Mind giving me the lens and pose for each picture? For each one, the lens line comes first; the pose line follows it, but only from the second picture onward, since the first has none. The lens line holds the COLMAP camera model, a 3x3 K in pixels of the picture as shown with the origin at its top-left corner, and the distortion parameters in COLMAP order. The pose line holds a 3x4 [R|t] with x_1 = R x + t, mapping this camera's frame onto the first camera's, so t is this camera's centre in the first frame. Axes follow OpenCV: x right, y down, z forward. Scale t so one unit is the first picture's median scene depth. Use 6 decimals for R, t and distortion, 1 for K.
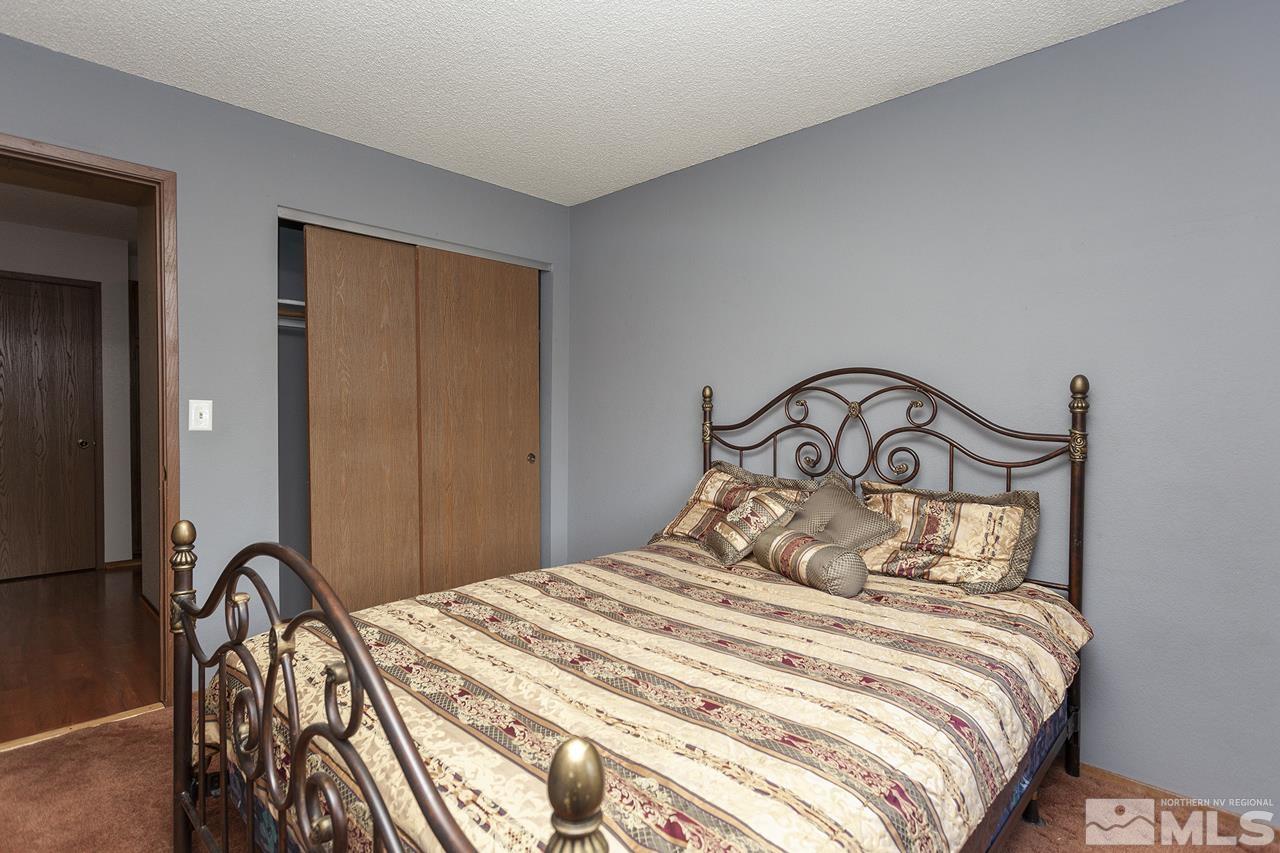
lens RADIAL K [[649.1, 0, 630.0], [0, 649.1, 427.7], [0, 0, 1]] dist [0.002997, 0.000538]
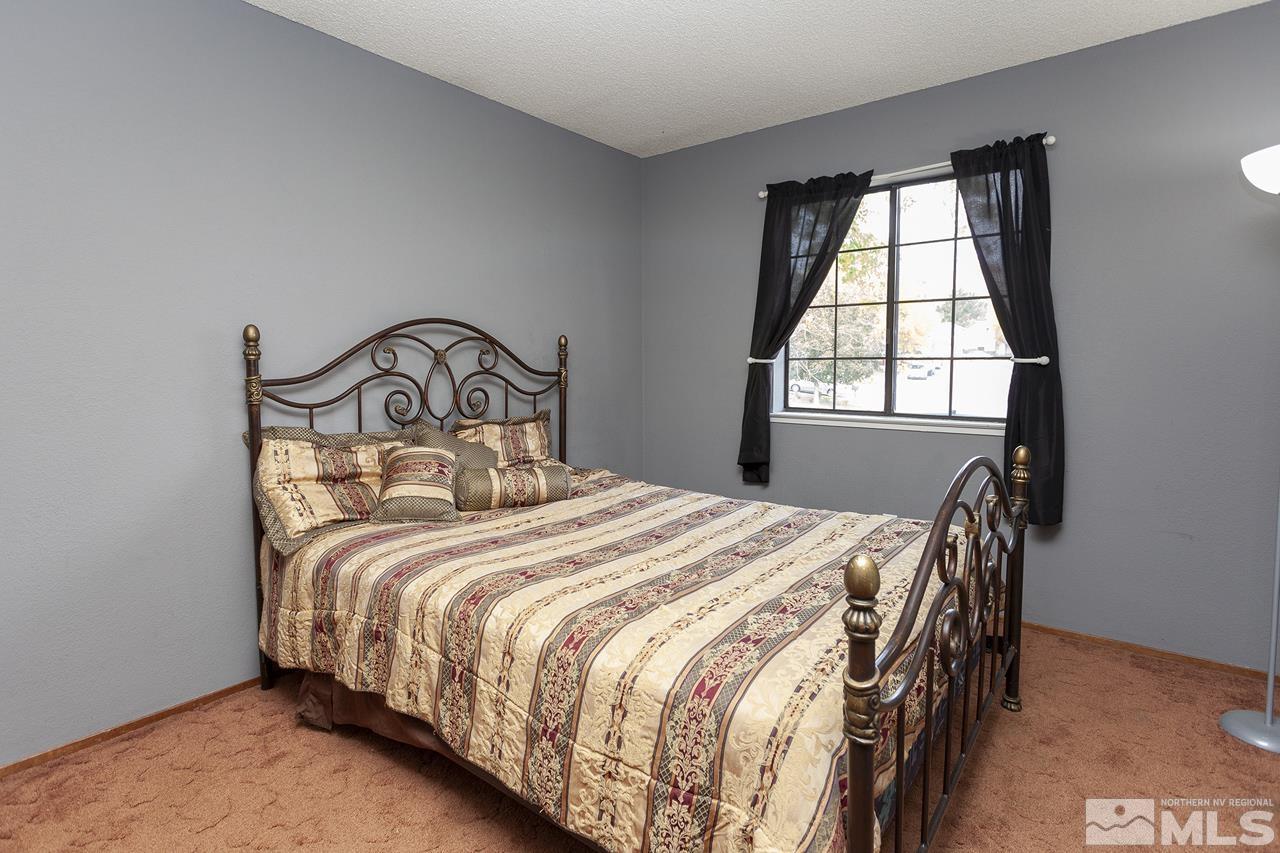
lens RADIAL K [[649.1, 0, 629.8], [0, 649.1, 416.2], [0, 0, 1]] dist [0.002997, 0.000538]
pose [[-0.107819, -0.094974, 0.989624, -0.766188], [0.030491, 0.994642, 0.098778, -0.026575], [-0.993703, 0.040825, -0.104346, 0.795001]]
